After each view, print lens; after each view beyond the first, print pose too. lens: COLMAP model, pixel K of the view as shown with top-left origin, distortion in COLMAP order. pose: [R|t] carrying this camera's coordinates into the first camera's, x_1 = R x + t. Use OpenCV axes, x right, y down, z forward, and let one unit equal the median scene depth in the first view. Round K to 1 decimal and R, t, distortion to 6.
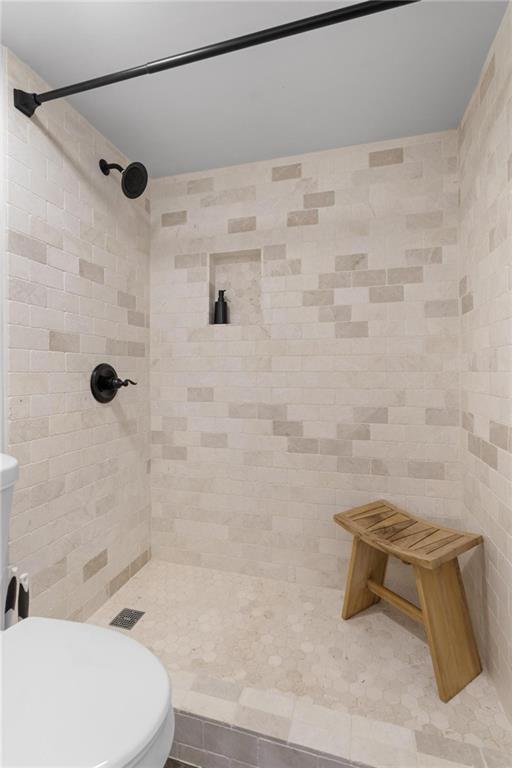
lens RADIAL K [[351.7, 0, 256.7], [0, 351.7, 381.1], [0, 0, 1]] dist [-0.006047, 0.001357]
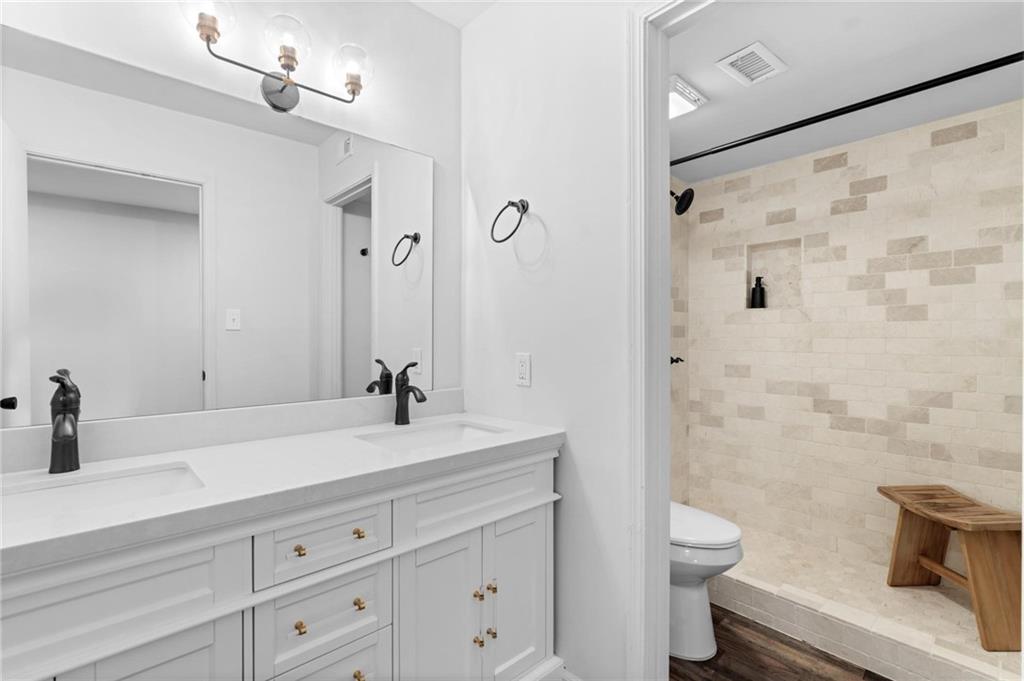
lens RADIAL K [[468.9, 0, 504.6], [0, 468.9, 339.7], [0, 0, 1]] dist [-0.006047, 0.001357]
pose [[0.849723, 0.004706, -0.527208, -0.003342], [-0.011595, 0.999885, -0.009763, -0.042671], [0.527102, 0.014409, 0.849680, -0.736197]]
